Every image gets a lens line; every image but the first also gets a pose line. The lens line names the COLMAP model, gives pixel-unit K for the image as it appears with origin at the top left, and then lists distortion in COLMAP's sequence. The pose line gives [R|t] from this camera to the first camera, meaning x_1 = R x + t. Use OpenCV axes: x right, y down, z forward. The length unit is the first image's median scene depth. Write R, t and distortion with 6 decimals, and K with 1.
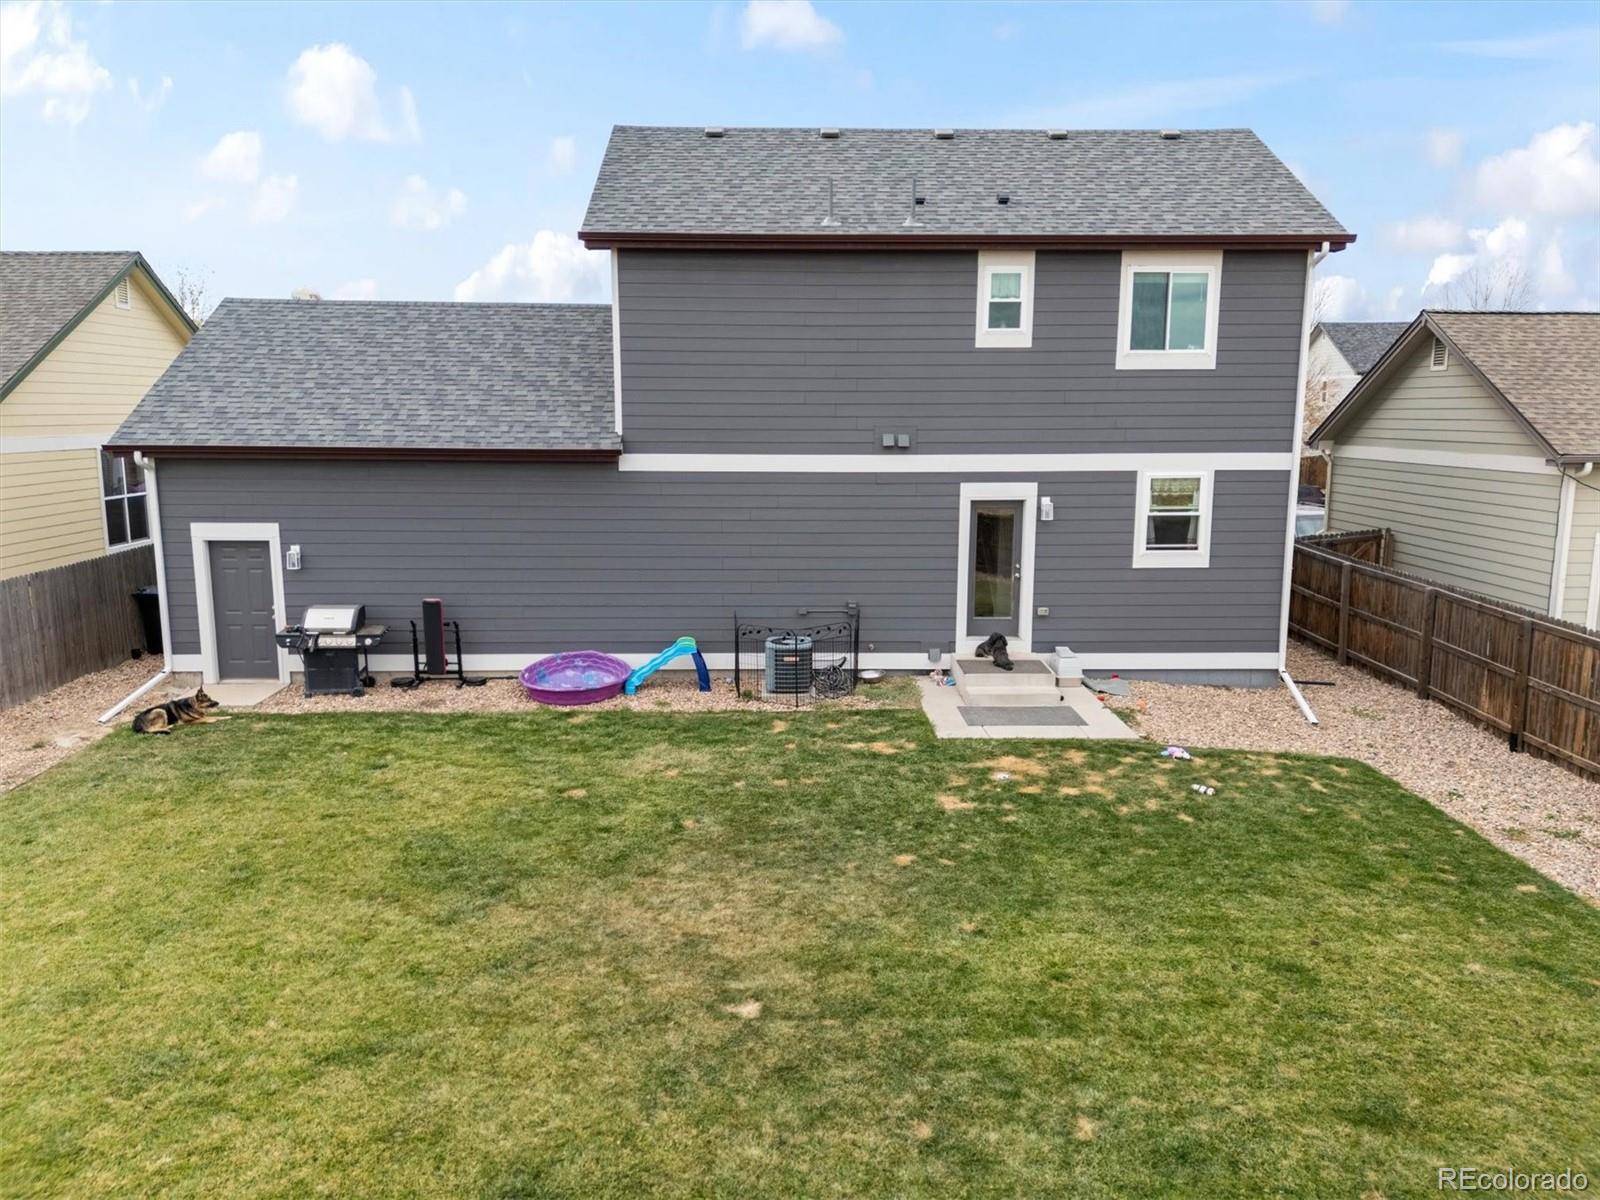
lens RADIAL K [[1173.7, 0, 800.0], [0, 1173.7, 600.0], [0, 0, 1]] dist [0.083379, -0.104624]
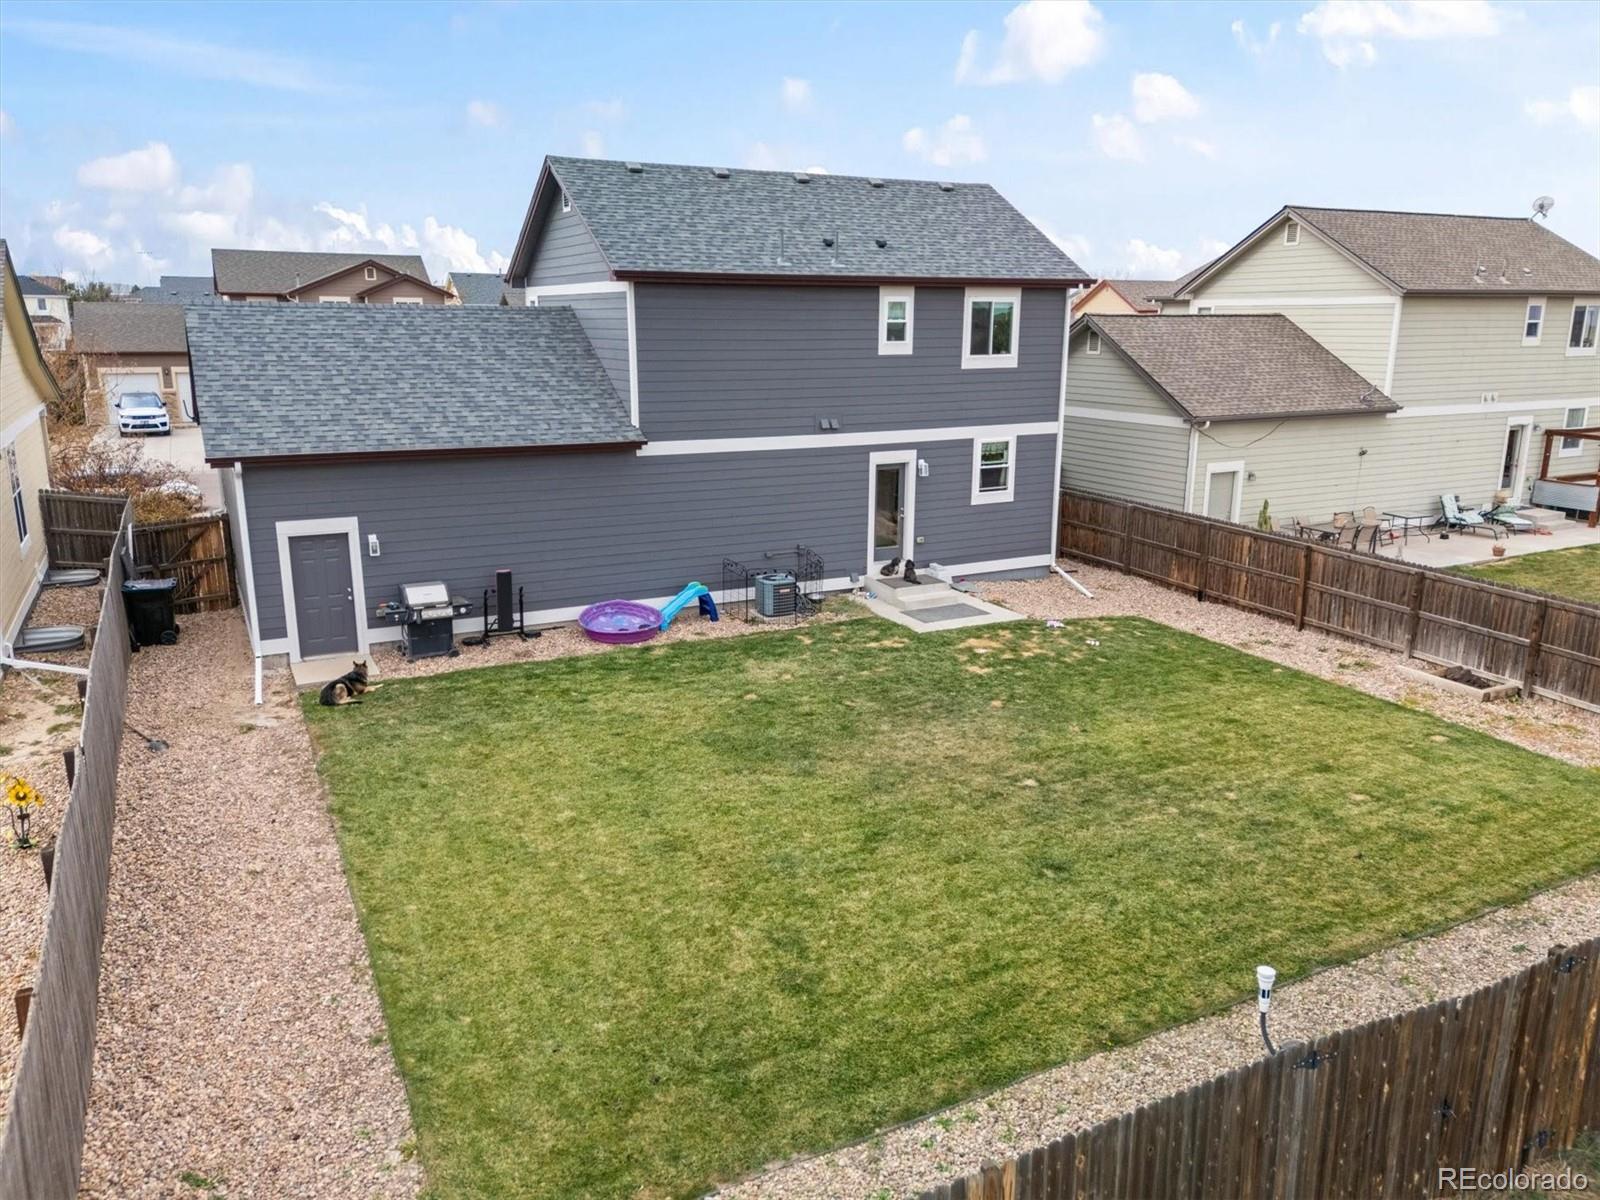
lens RADIAL K [[1173.7, 0, 800.0], [0, 1173.7, 600.0], [0, 0, 1]] dist [0.083379, -0.104624]
pose [[0.898239, -0.102974, 0.427273, -0.567281], [0.069777, 0.993247, 0.092687, -0.062823], [-0.433932, -0.053441, 0.899359, -0.231188]]
